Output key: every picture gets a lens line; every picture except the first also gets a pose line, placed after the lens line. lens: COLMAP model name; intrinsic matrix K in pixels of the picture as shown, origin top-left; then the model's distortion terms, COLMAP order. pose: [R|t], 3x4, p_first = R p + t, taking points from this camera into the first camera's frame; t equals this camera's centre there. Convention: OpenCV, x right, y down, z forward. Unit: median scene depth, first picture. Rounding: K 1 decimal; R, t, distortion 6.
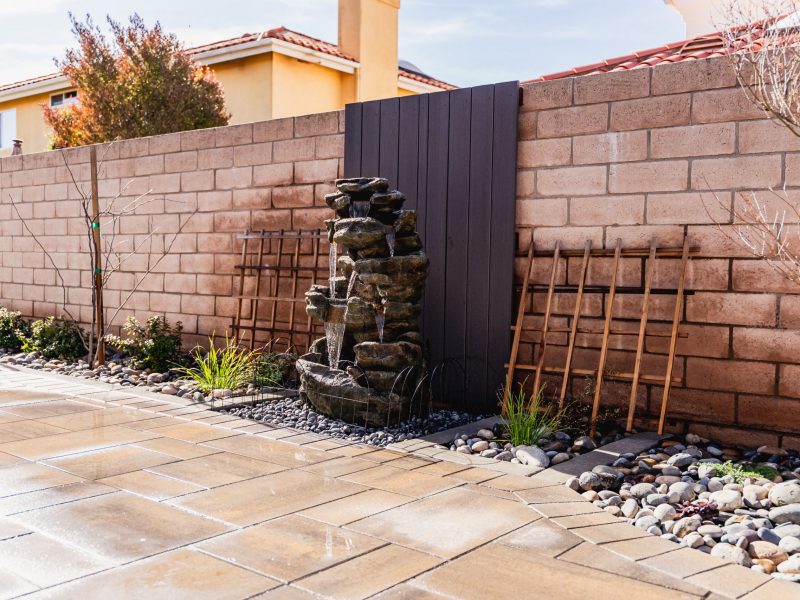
lens RADIAL K [[840.8, 0, 399.0], [0, 840.8, 296.0], [0, 0, 1]] dist [-0.007771, 0.000000]
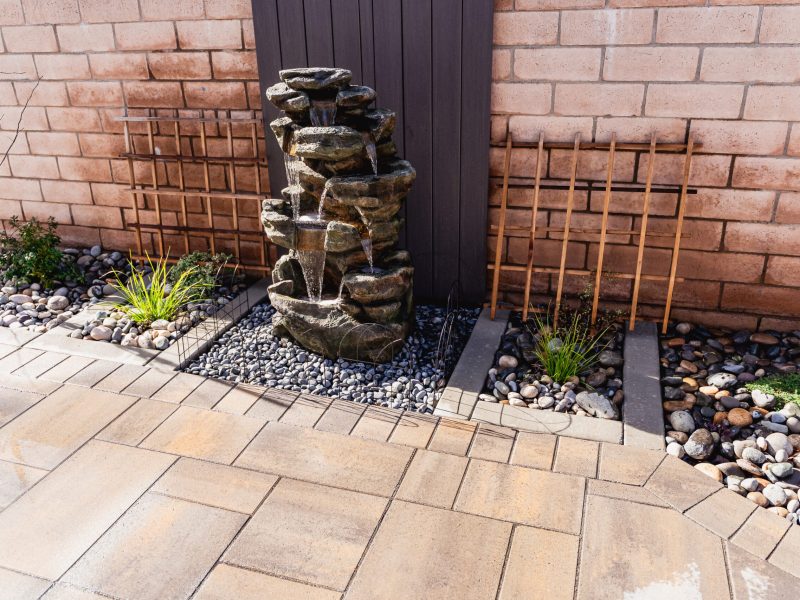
lens RADIAL K [[681.0, 0, 398.9], [0, 681.0, 303.9], [0, 0, 1]] dist [-0.024168, 0.020041]
pose [[0.934946, -0.181443, 0.304883, -0.224024], [0.056397, 0.924415, 0.377194, -0.185091], [-0.350278, -0.335462, 0.874512, 0.342567]]
